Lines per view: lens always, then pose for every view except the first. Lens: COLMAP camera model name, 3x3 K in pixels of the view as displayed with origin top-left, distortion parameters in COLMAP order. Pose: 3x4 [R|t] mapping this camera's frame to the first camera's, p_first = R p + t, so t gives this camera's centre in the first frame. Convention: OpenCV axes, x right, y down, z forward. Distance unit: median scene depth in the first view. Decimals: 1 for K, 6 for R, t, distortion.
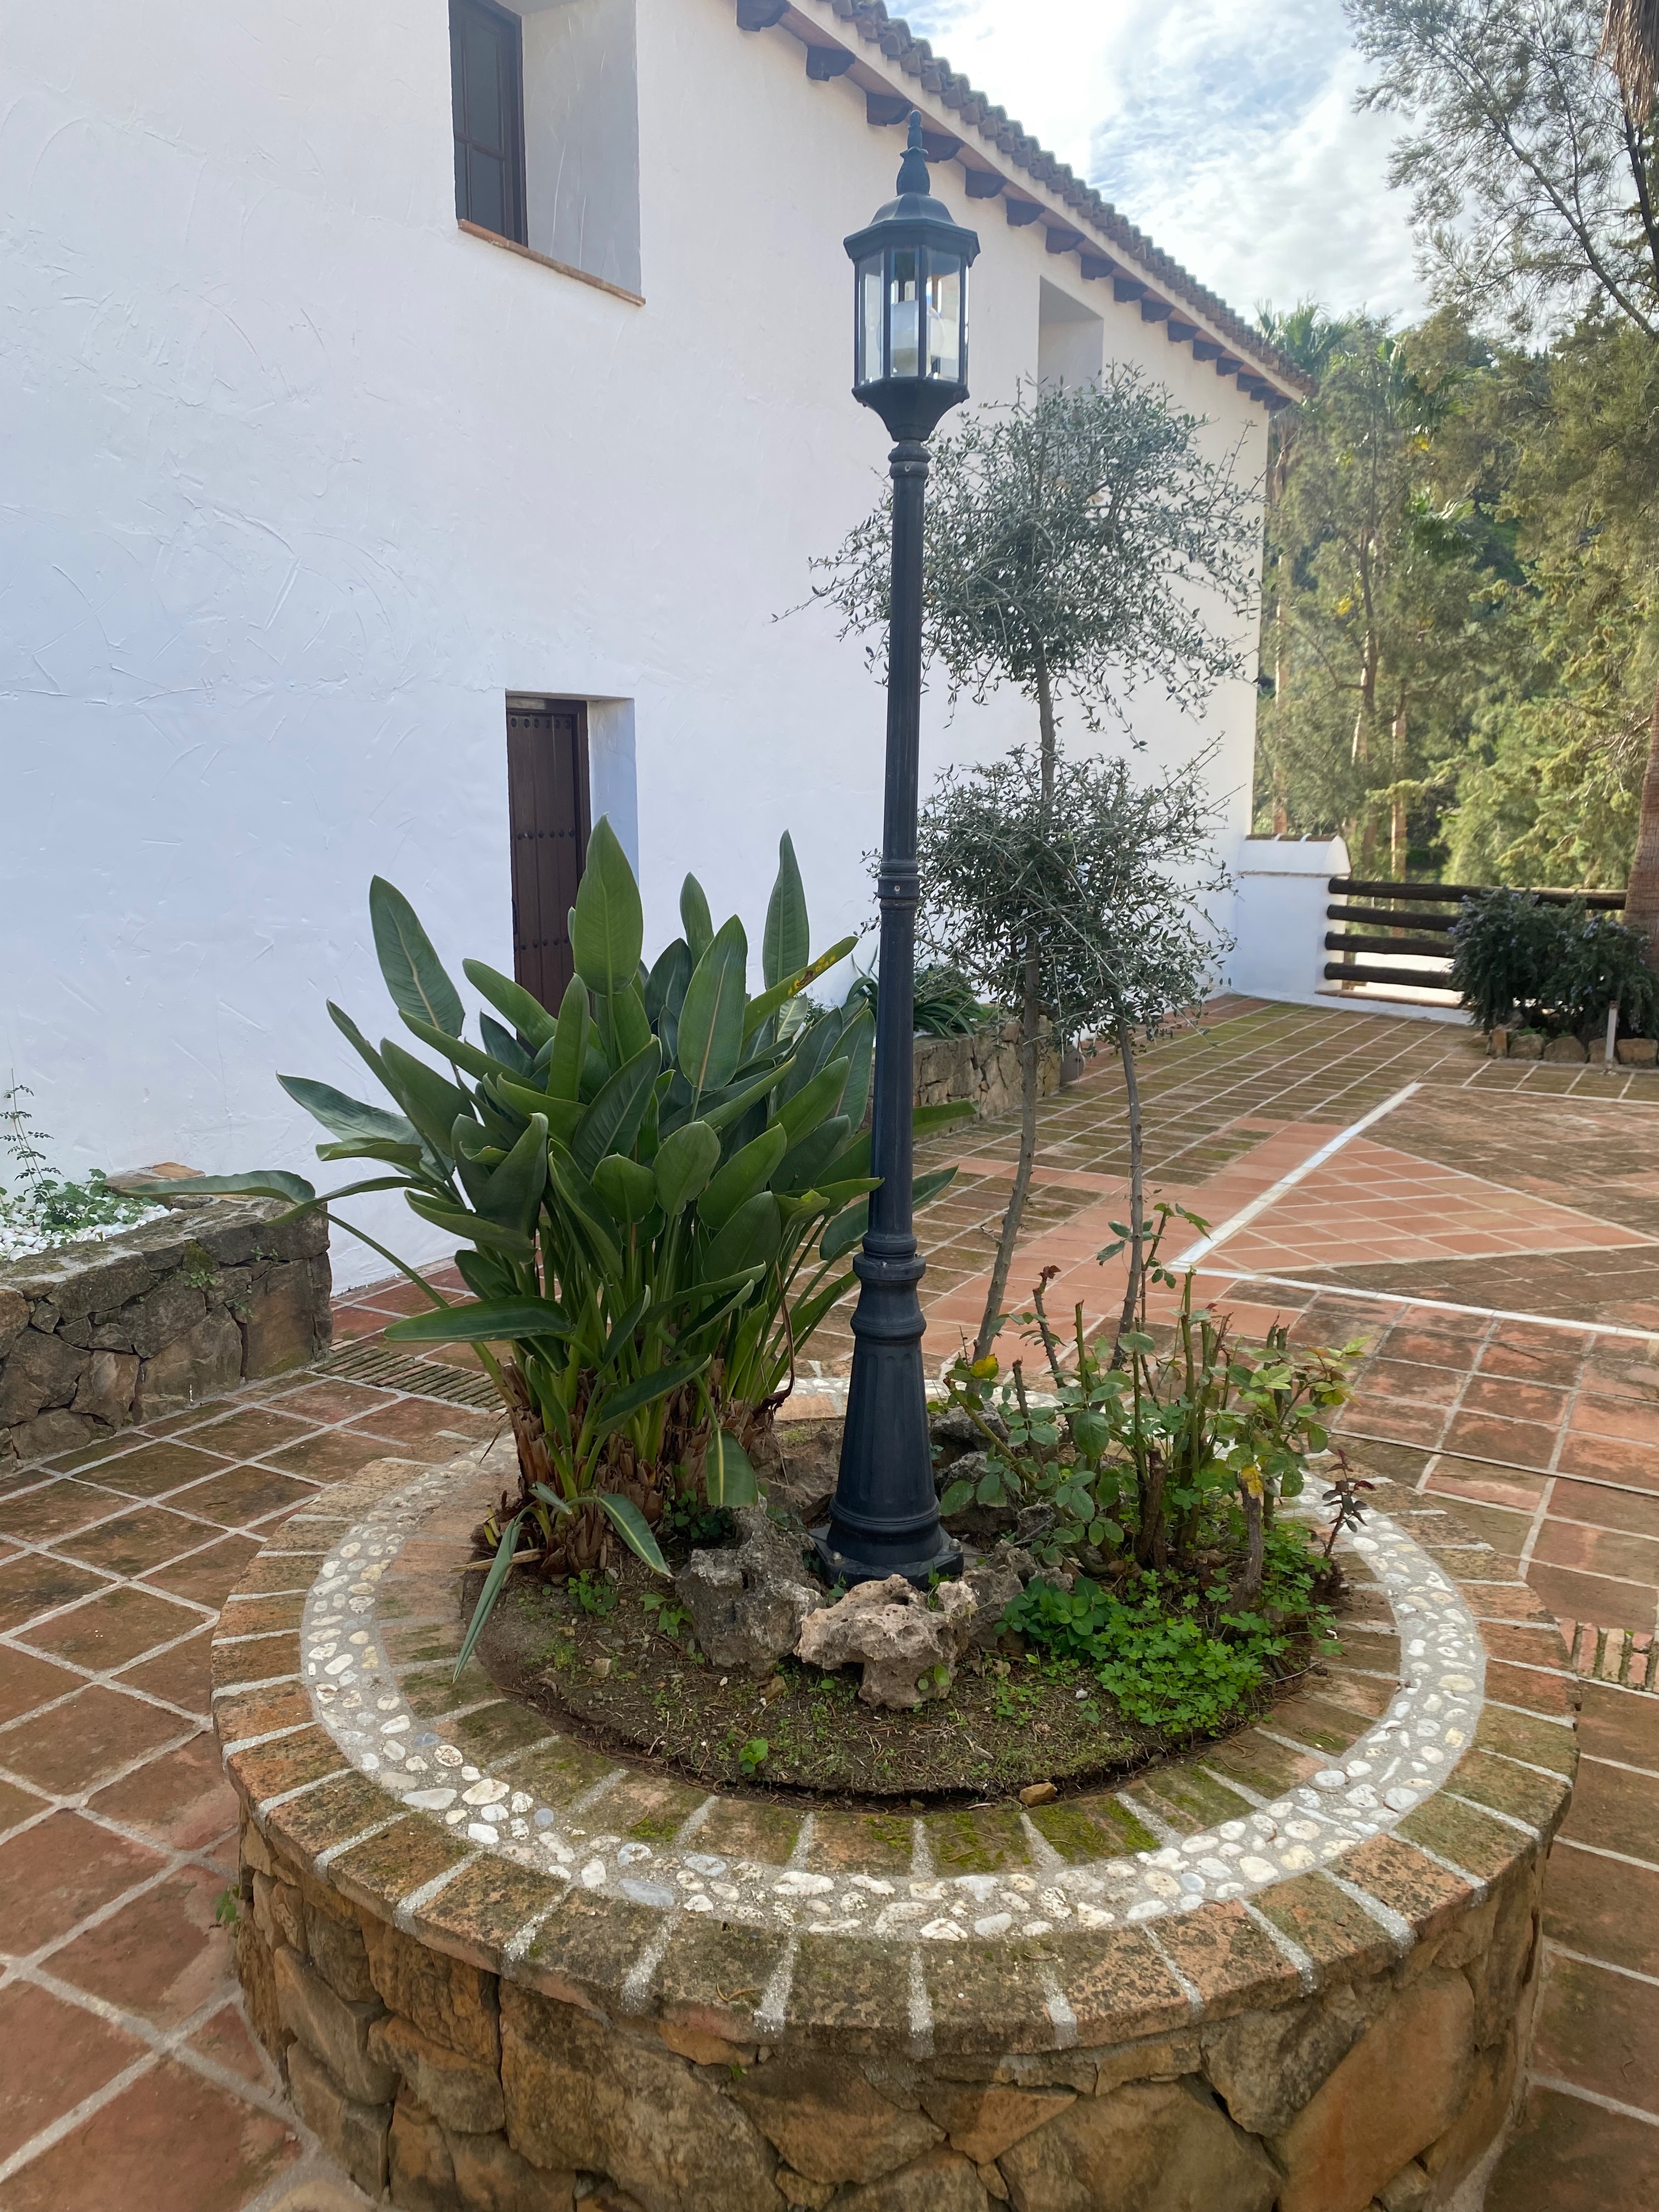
lens RADIAL K [[1676.6, 0, 817.4], [0, 1676.6, 1095.5], [0, 0, 1]] dist [0.028863, -0.013868]
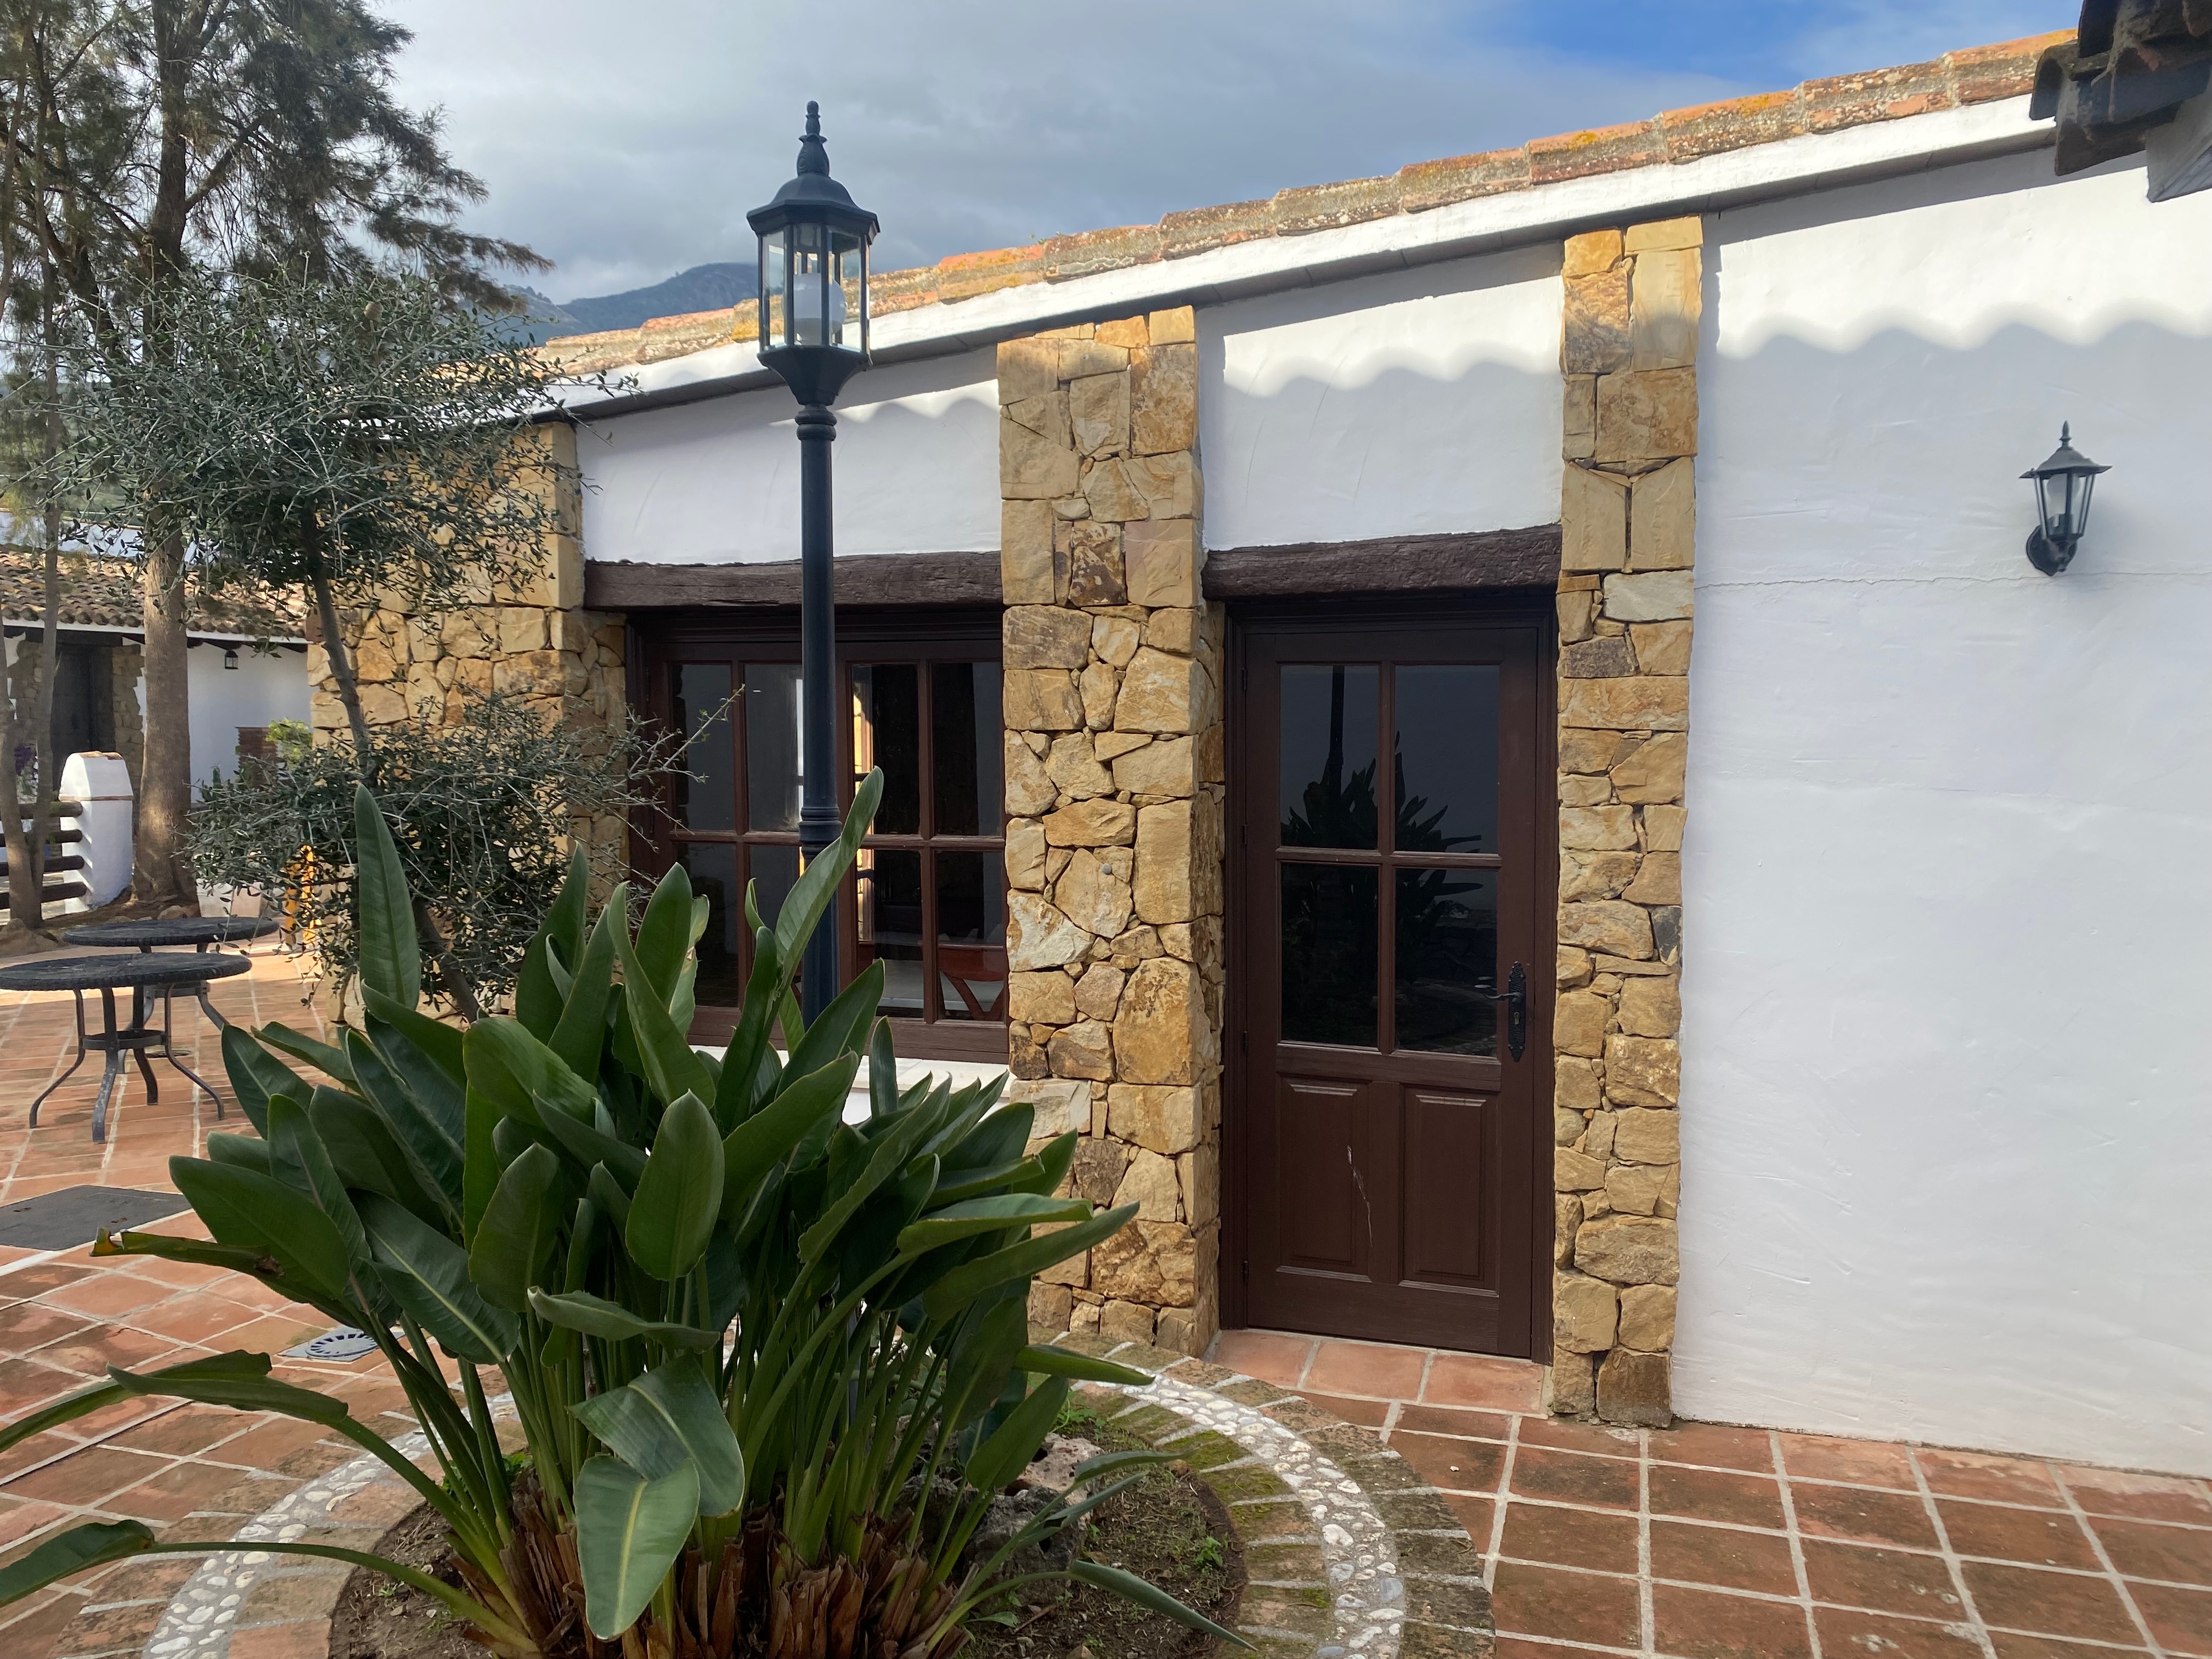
lens RADIAL K [[1676.6, 0, 1099.1], [0, 1676.6, 827.0], [0, 0, 1]] dist [0.028863, -0.013868]
pose [[-0.191080, -0.066290, 0.979334, -1.246286], [0.174894, 0.979453, 0.100422, -0.256181], [-0.965868, 0.190468, -0.175560, 1.298262]]
